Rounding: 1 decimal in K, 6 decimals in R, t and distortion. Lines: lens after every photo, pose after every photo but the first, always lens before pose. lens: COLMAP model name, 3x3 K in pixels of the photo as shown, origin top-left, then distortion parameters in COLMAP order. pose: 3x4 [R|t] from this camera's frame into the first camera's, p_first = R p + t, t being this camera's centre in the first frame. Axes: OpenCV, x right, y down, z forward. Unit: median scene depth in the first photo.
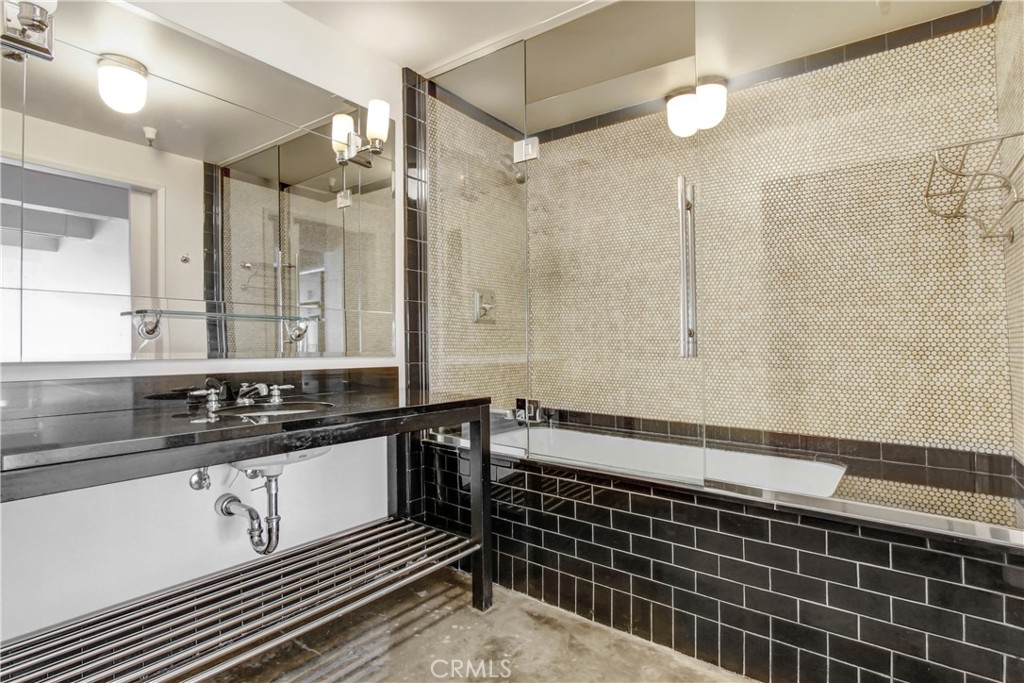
lens RADIAL K [[522.0, 0, 507.4], [0, 522.0, 326.2], [0, 0, 1]] dist [-0.000790, 0.000165]
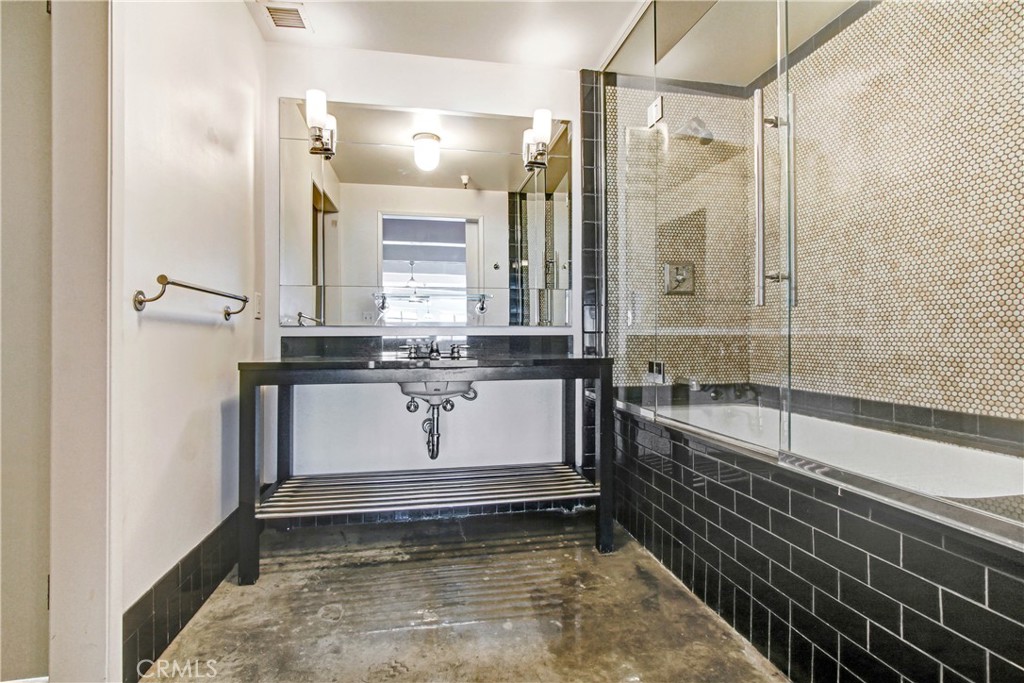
lens RADIAL K [[494.7, 0, 513.8], [0, 494.7, 337.7], [0, 0, 1]] dist [-0.005988, -0.000043]
pose [[0.744630, -0.014517, -0.667319, 0.393476], [0.030021, 0.999480, 0.011756, 0.062294], [0.666802, -0.028787, 0.744679, 0.098347]]
